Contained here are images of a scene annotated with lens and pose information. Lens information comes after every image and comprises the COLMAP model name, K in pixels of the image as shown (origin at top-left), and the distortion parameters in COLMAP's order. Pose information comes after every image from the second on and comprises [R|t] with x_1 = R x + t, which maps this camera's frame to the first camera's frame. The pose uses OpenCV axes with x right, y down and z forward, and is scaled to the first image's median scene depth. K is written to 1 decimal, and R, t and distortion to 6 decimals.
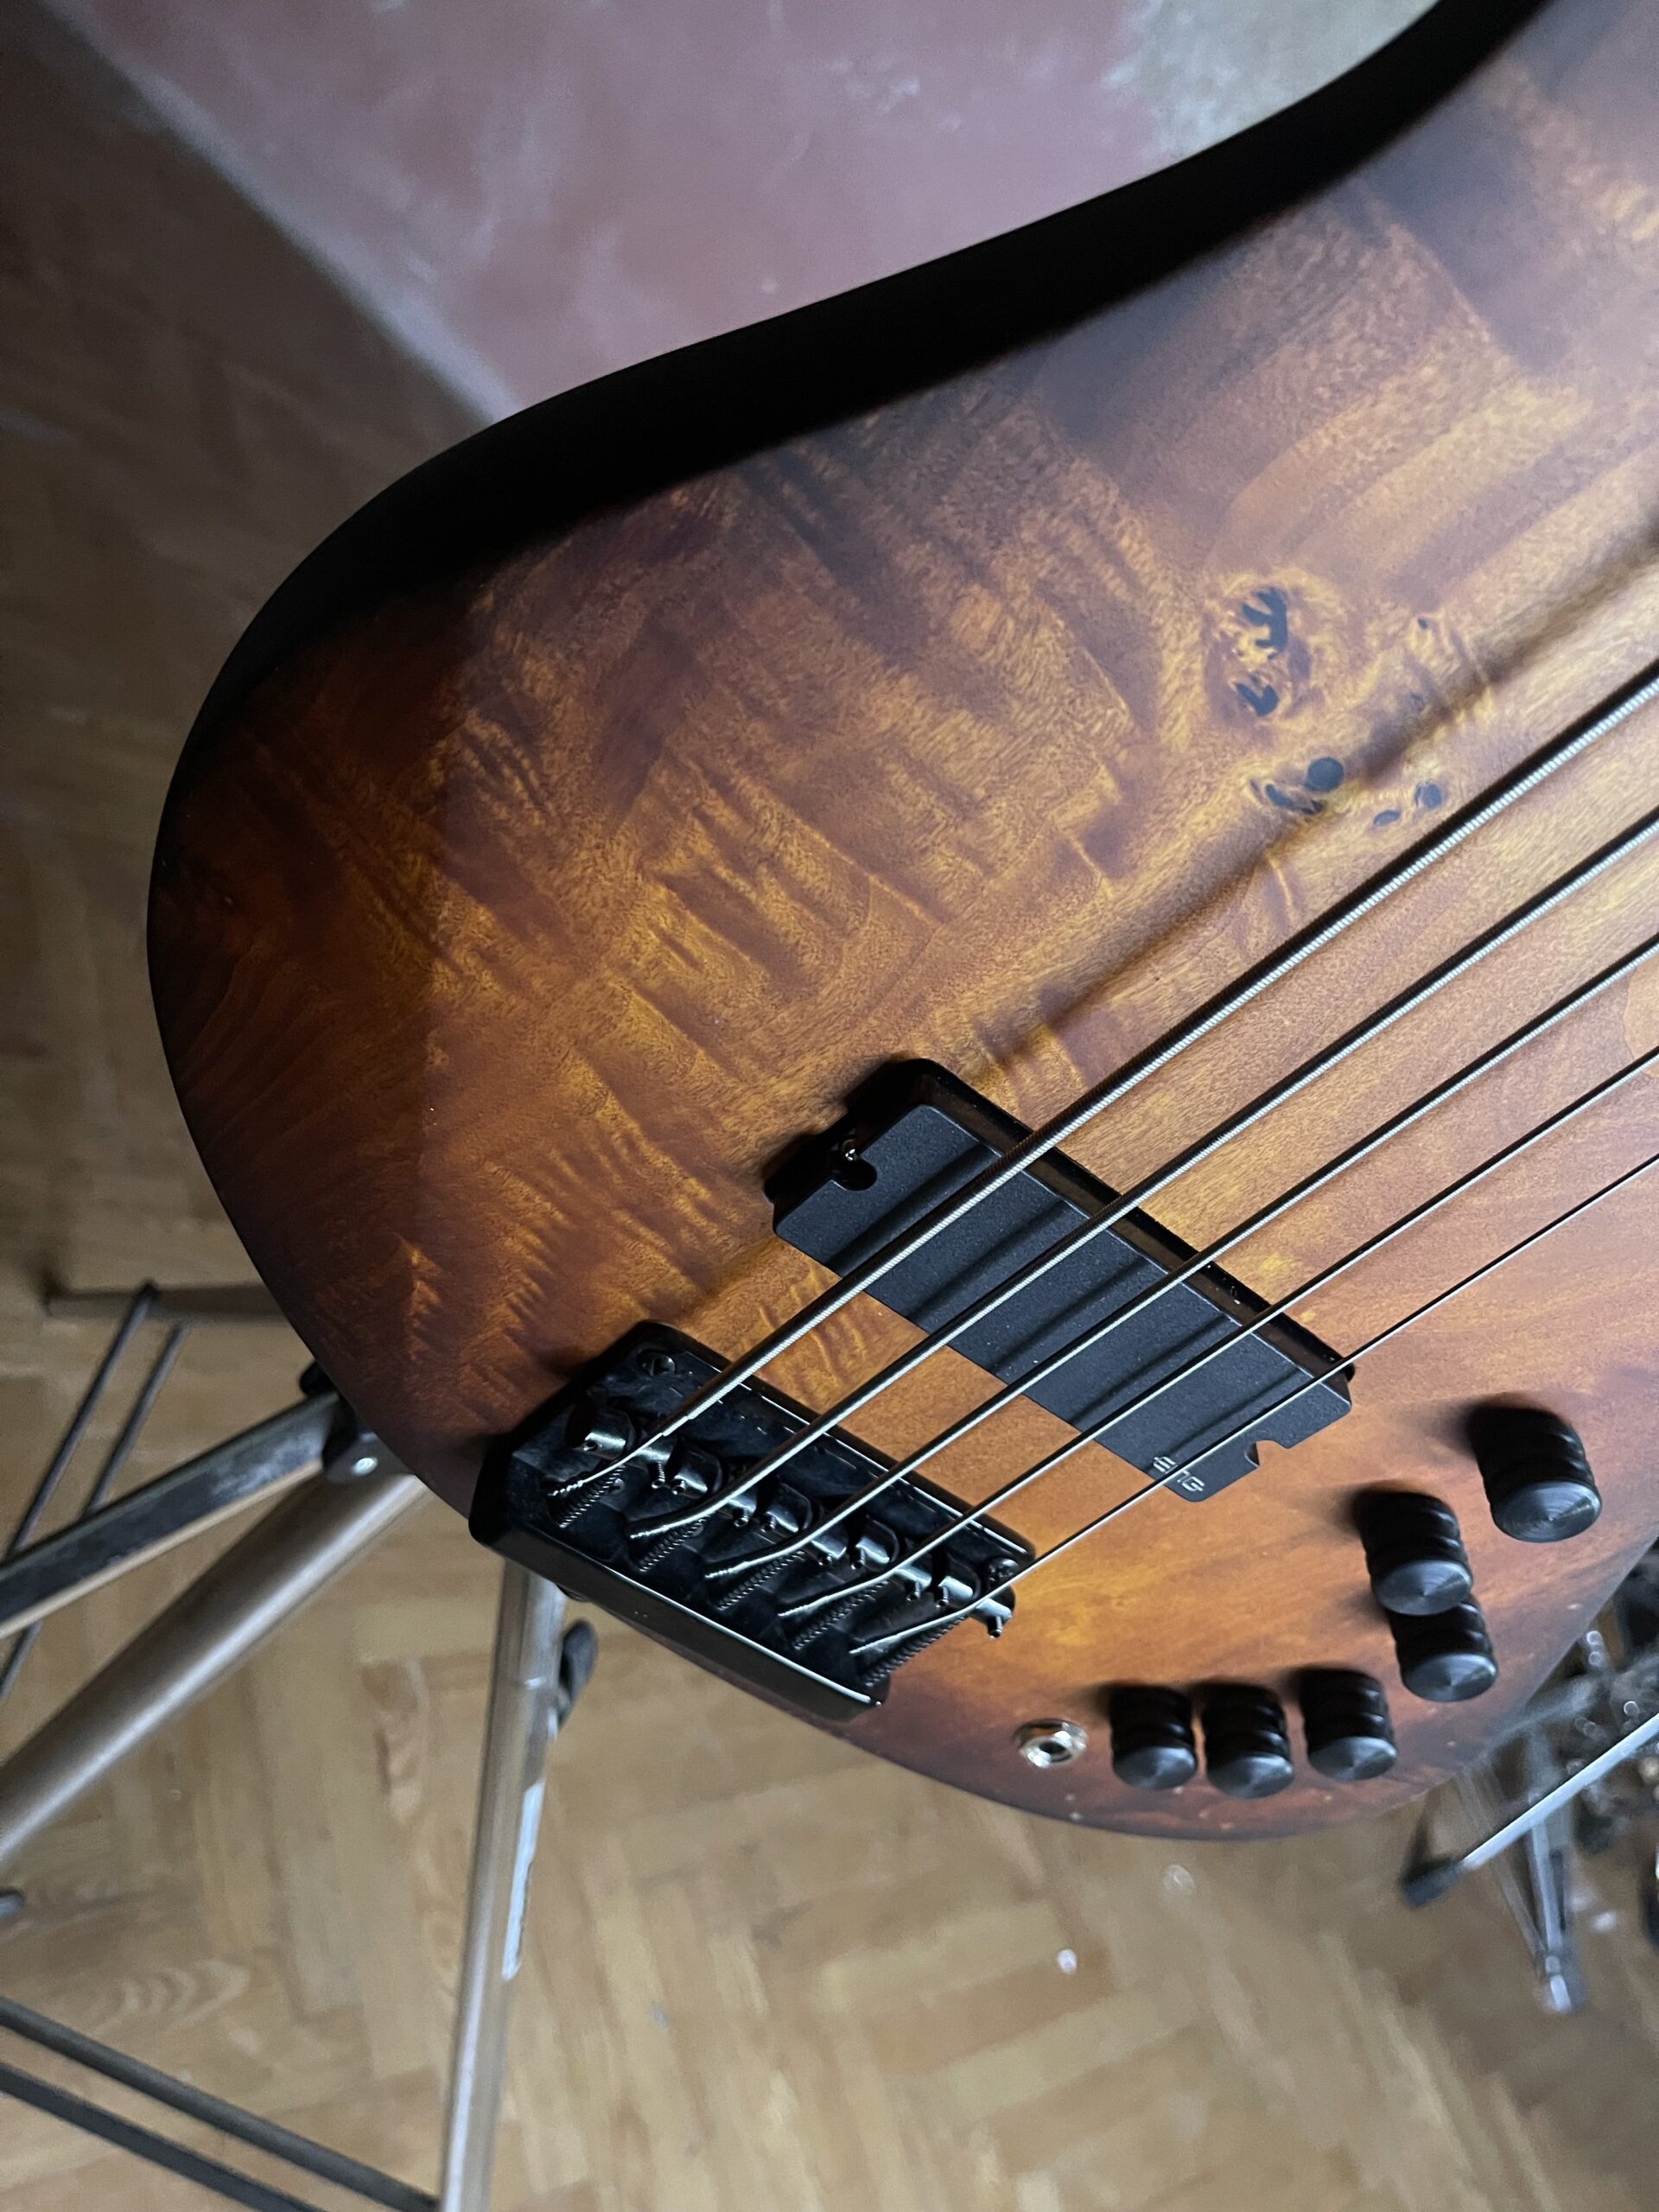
lens RADIAL K [[1712.6, 0, 847.6], [0, 1712.6, 1113.9], [0, 0, 1]] dist [0.059687, -0.091327]
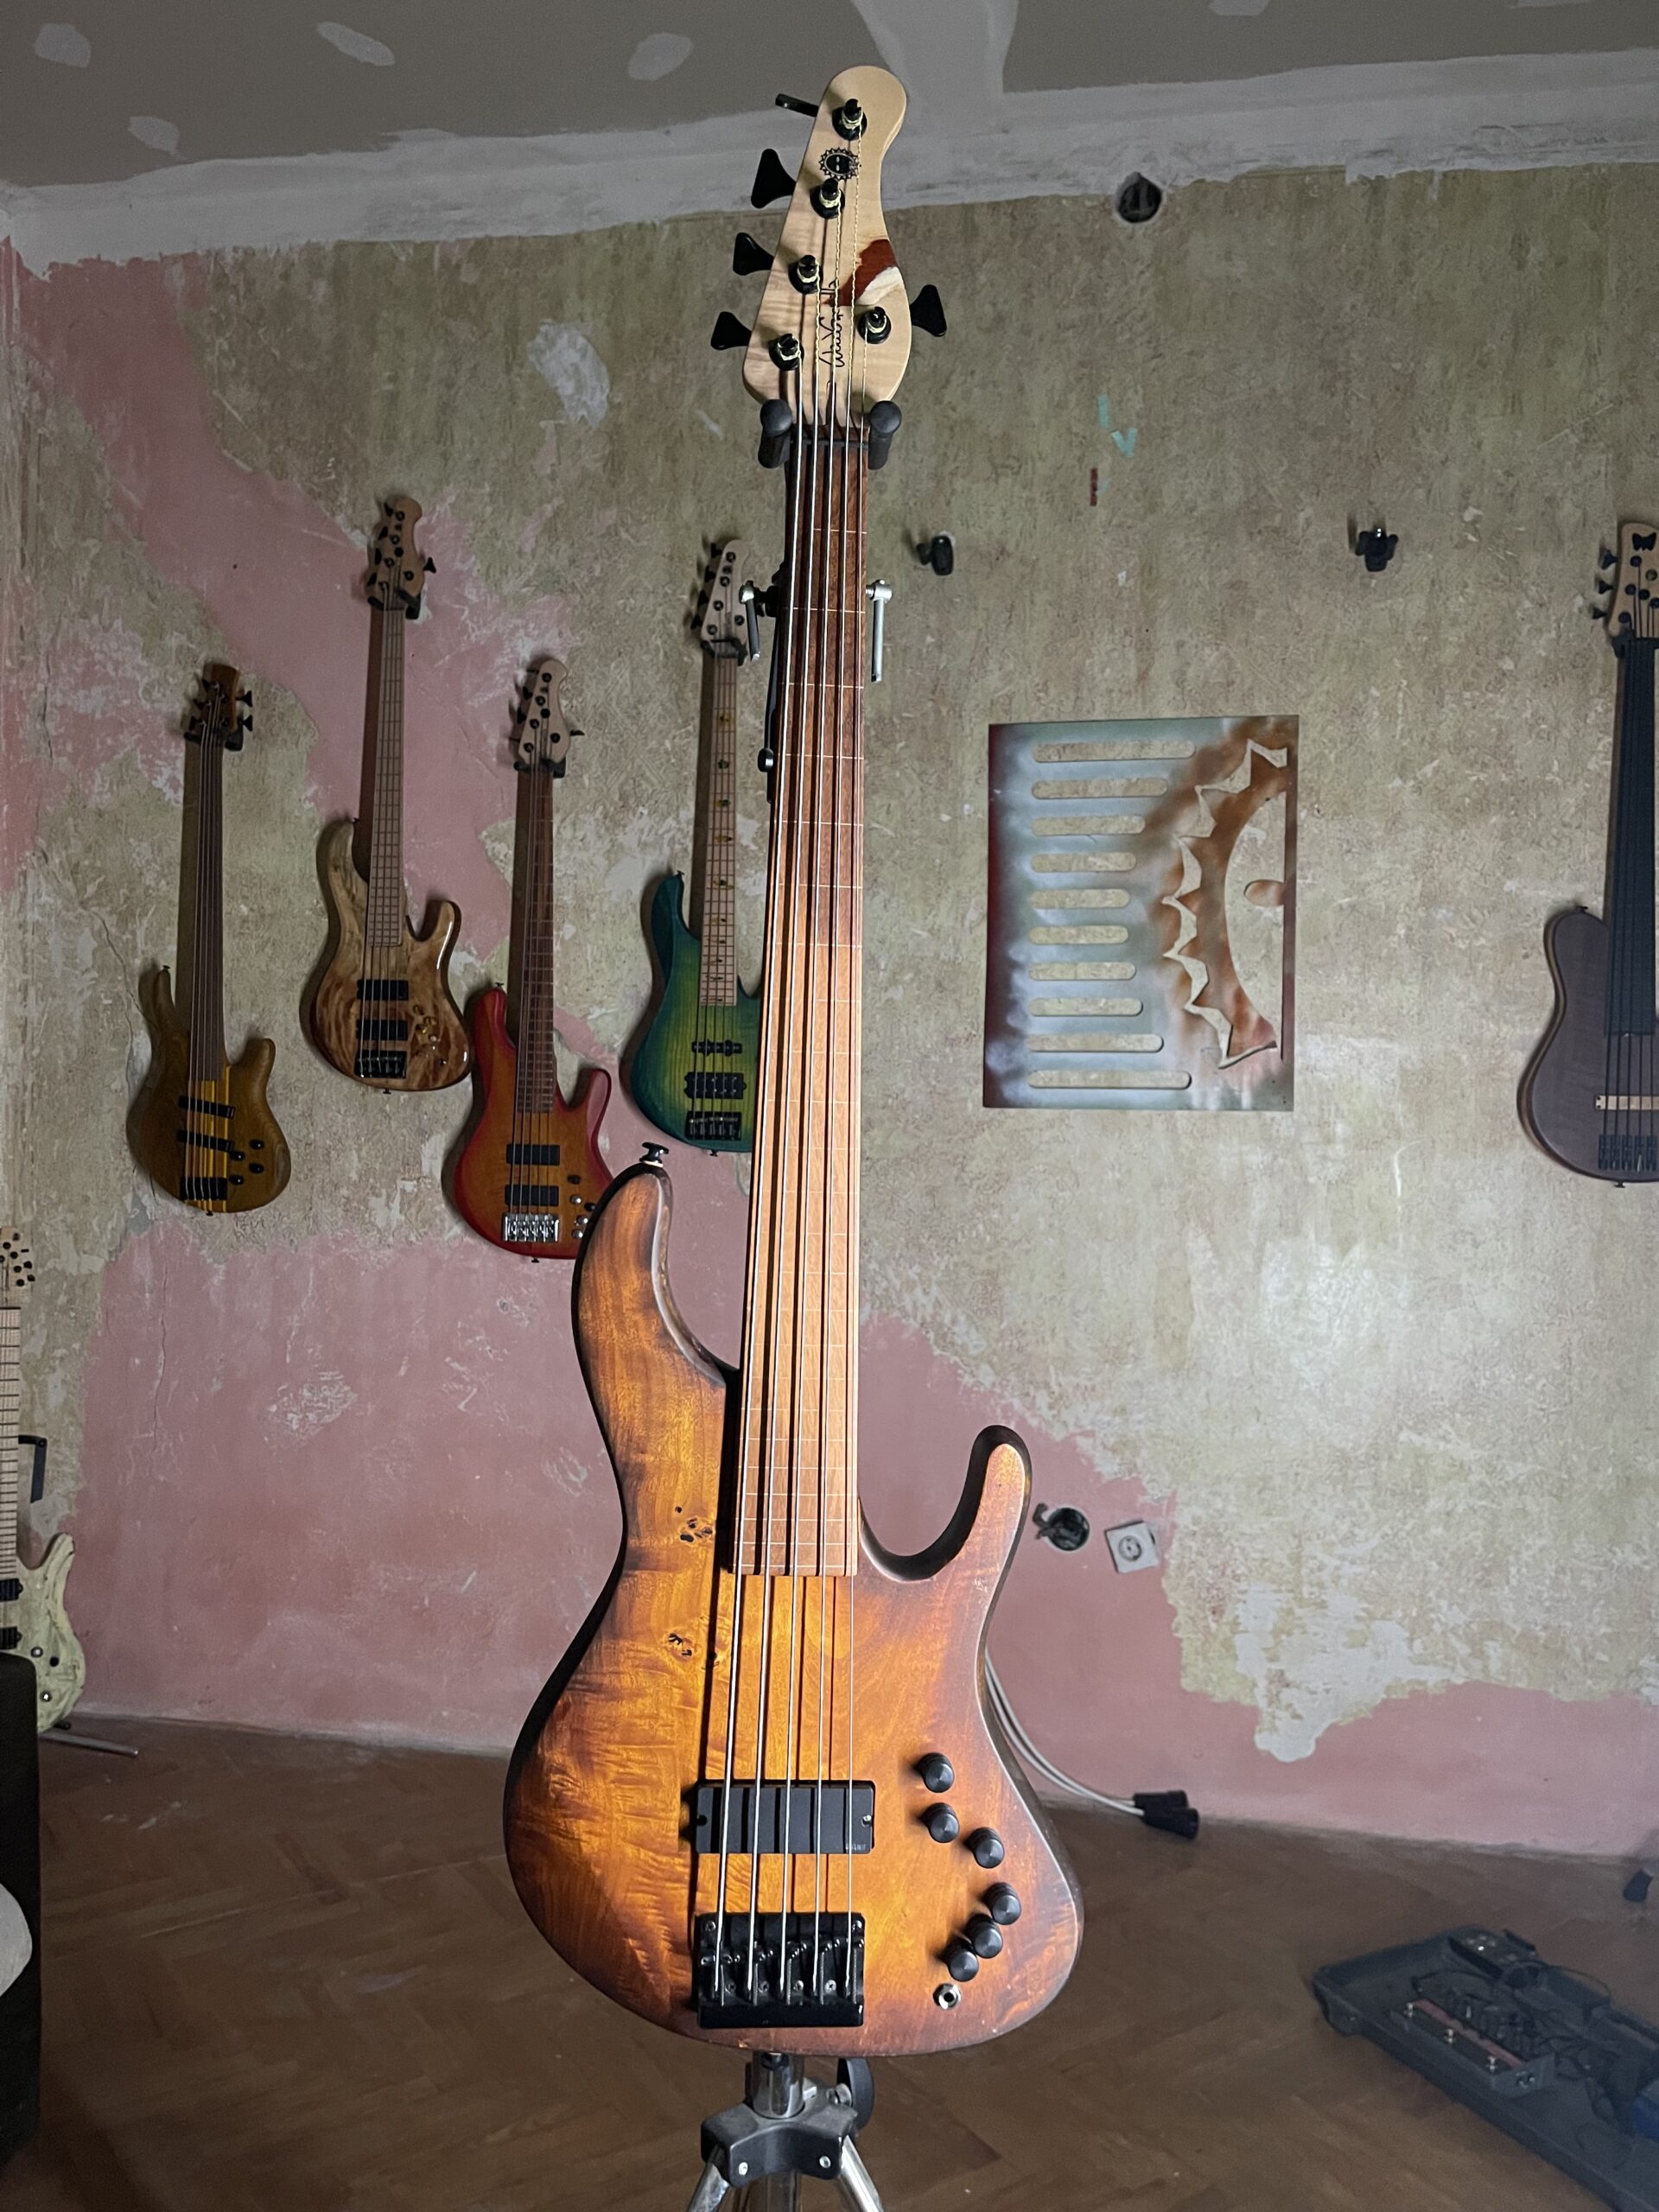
lens RADIAL K [[1712.6, 0, 831.3], [0, 1712.6, 1108.2], [0, 0, 1]] dist [0.059687, -0.091327]
pose [[0.775383, -0.624226, 0.095516, 0.912922], [0.546672, 0.587797, -0.596359, 1.664764], [0.316119, 0.514623, 0.797015, -2.934573]]
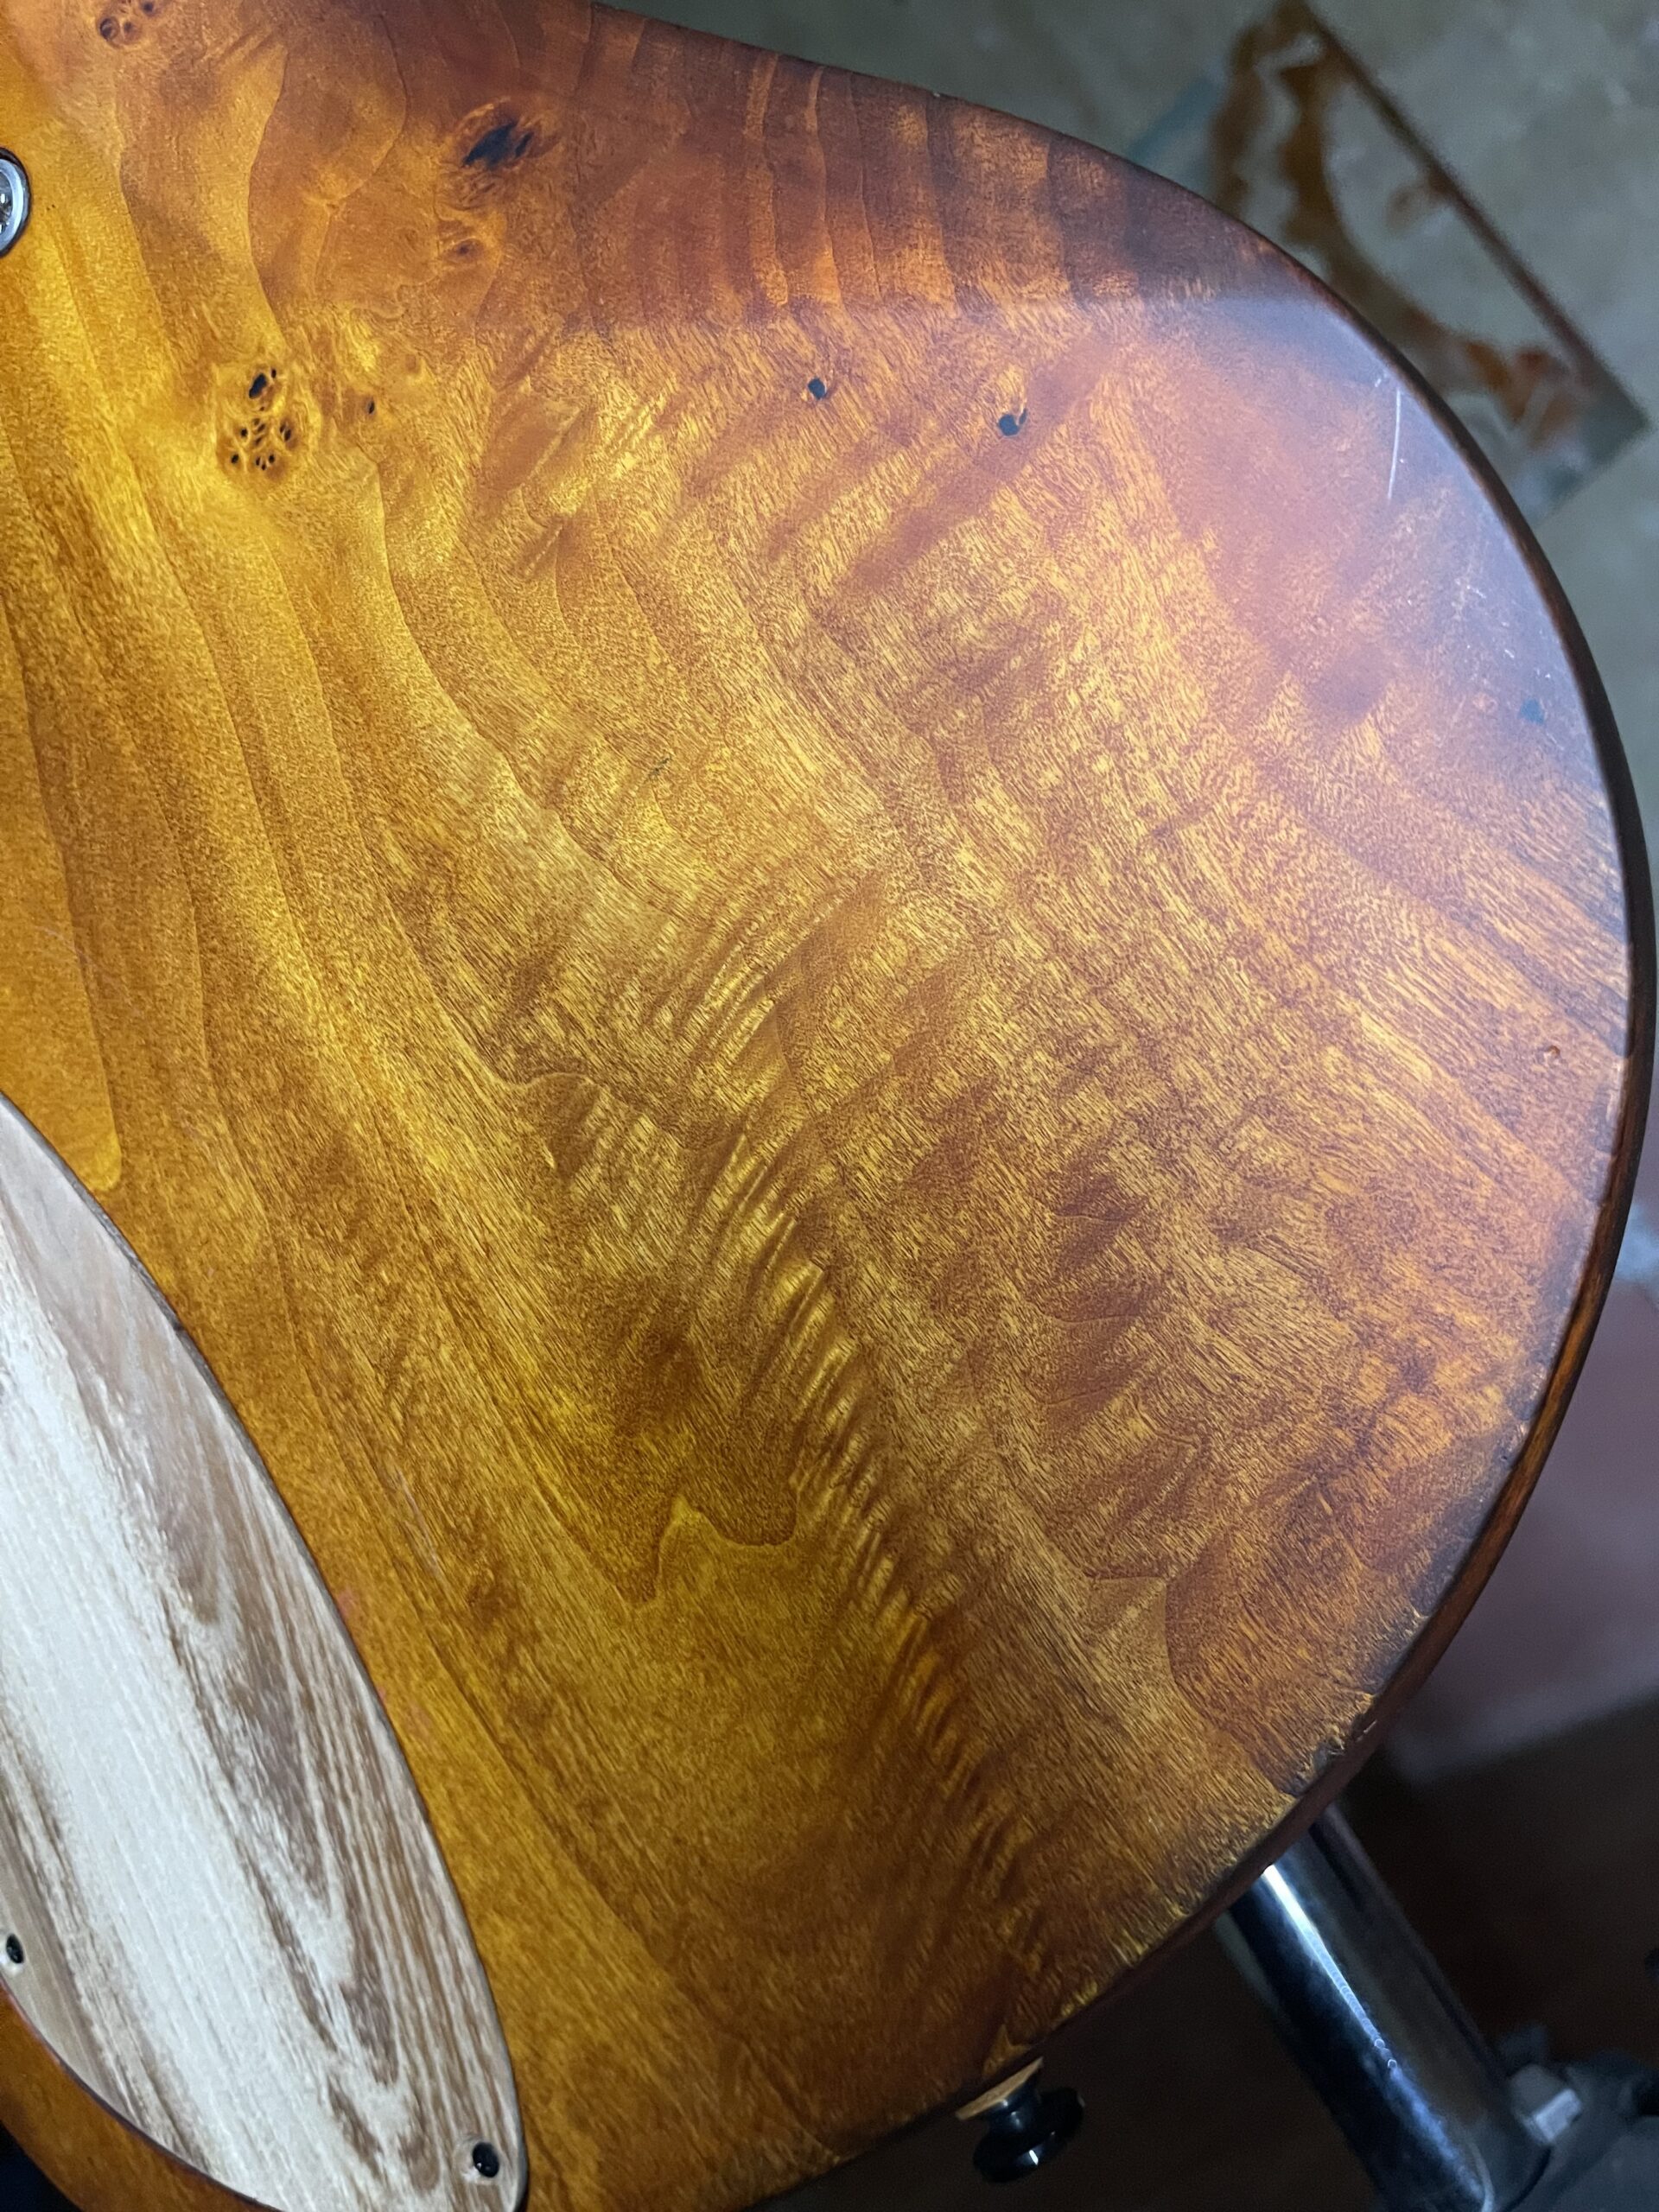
lens RADIAL K [[1712.6, 0, 825.0], [0, 1712.6, 1104.6], [0, 0, 1]] dist [0.059687, -0.091327]
pose [[0.277719, -0.957842, -0.073560, 1.145253], [0.500497, 0.209623, -0.839977, 1.602311], [0.819985, 0.196461, 0.537613, 1.270447]]
